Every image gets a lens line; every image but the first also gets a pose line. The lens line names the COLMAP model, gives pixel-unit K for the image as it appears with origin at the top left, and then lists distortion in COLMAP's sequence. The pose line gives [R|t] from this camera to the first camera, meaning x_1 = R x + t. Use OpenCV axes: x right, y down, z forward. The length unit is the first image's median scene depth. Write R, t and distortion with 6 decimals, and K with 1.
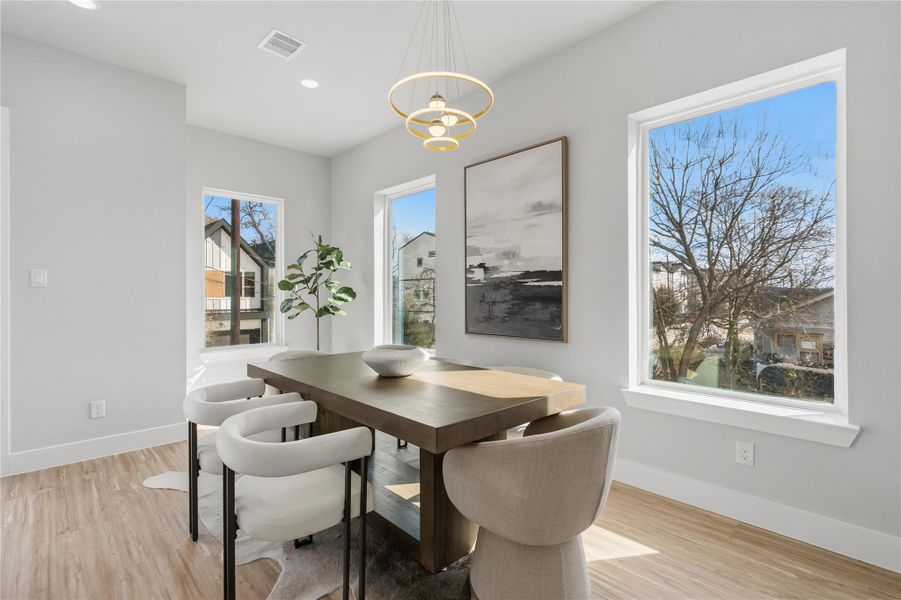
lens RADIAL K [[418.5, 0, 446.3], [0, 418.5, 298.1], [0, 0, 1]] dist [-0.004558, 0.000922]
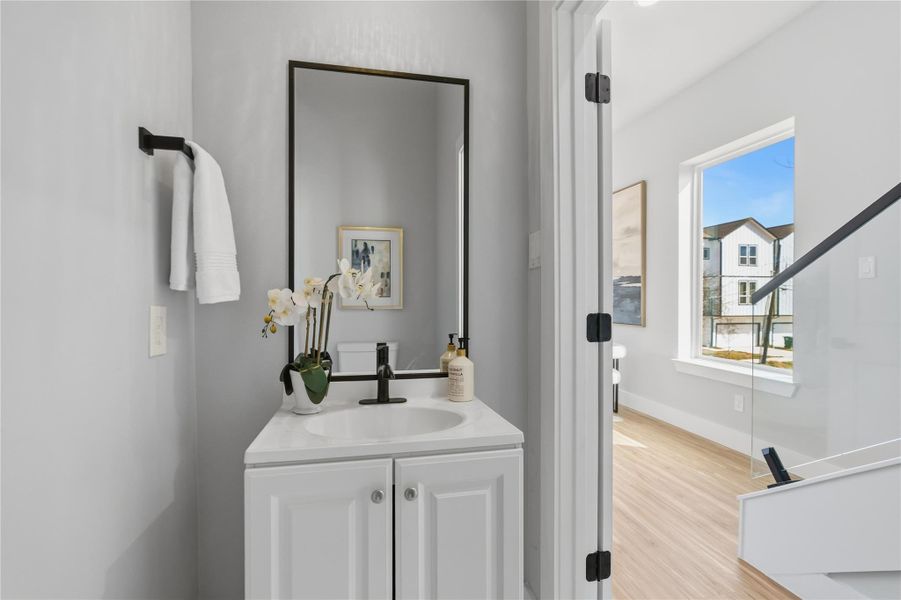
lens RADIAL K [[418.5, 0, 446.3], [0, 418.5, 298.1], [0, 0, 1]] dist [-0.004558, 0.000922]
pose [[0.849721, -0.001702, -0.527231, 0.463072], [-0.000208, 0.999994, -0.003563, 0.014946], [0.527233, 0.003137, 0.849715, -0.546406]]
